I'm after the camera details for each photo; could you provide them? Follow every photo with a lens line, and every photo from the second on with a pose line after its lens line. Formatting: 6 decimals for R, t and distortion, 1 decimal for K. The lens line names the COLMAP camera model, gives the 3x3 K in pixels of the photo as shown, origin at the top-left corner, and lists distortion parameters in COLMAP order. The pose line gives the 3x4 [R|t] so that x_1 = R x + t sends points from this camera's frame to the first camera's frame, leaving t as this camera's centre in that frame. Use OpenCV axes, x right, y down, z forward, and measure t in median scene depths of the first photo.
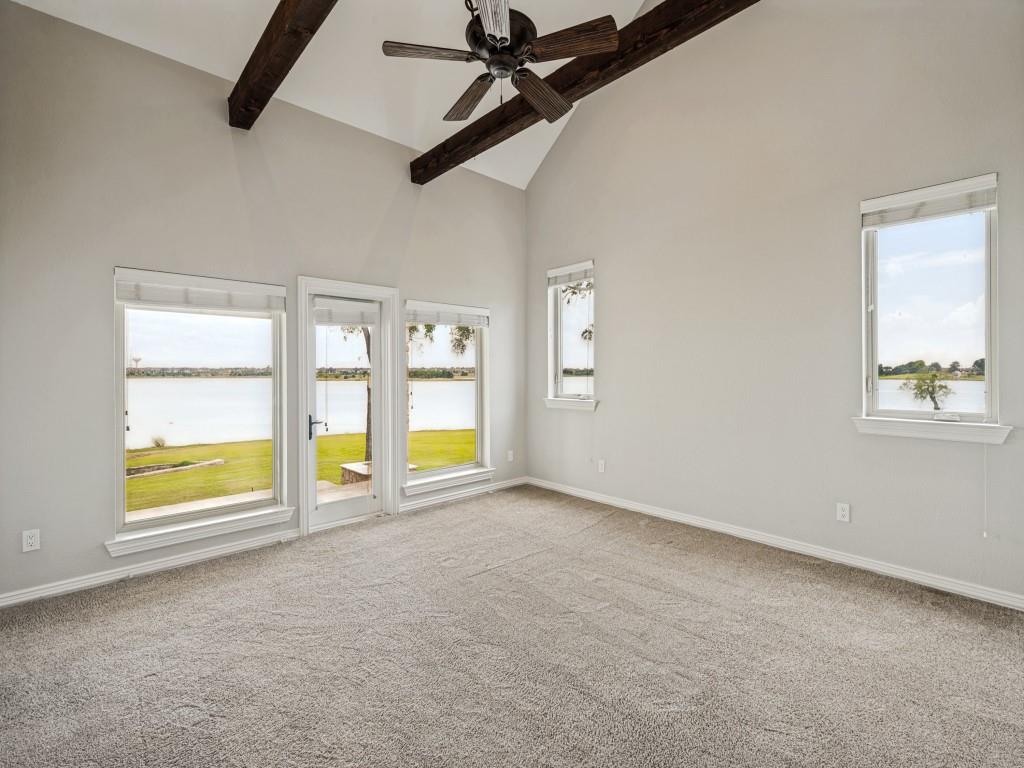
lens RADIAL K [[465.3, 0, 508.7], [0, 465.3, 377.9], [0, 0, 1]] dist [-0.000360, 0.000820]
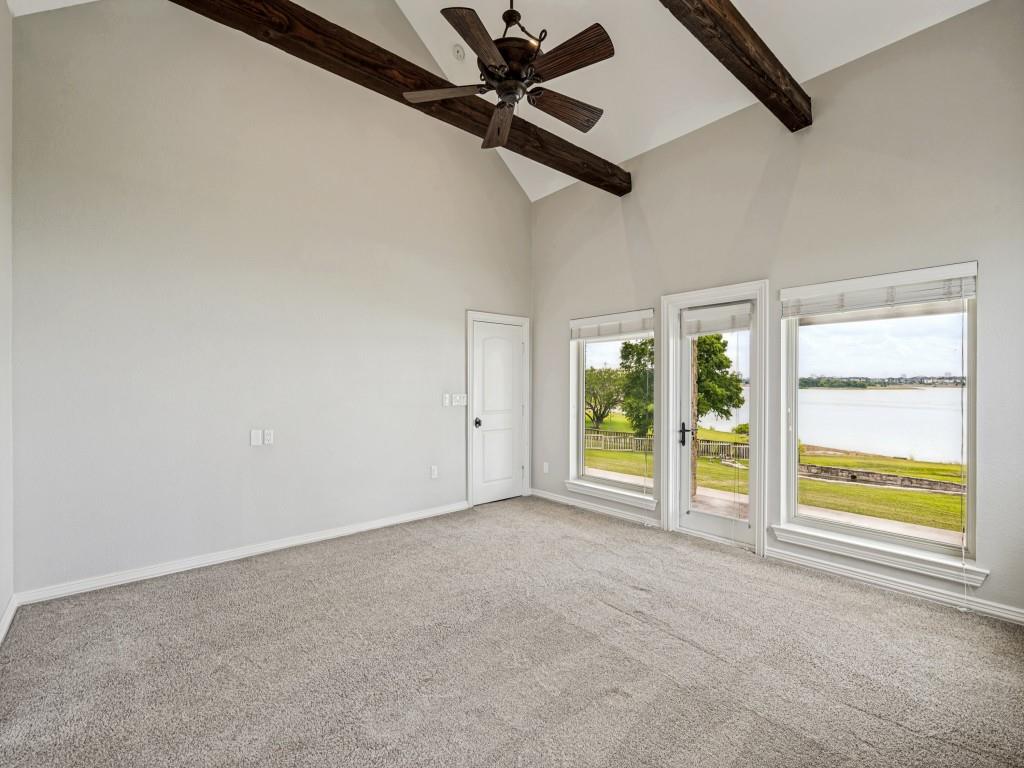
lens RADIAL K [[465.3, 0, 514.1], [0, 465.3, 381.3], [0, 0, 1]] dist [-0.000360, 0.000820]
pose [[-0.040908, -0.000230, -0.999163, 0.628532], [-0.010614, 0.999944, 0.000204, -0.009664], [0.999107, 0.010614, -0.040908, 0.629165]]
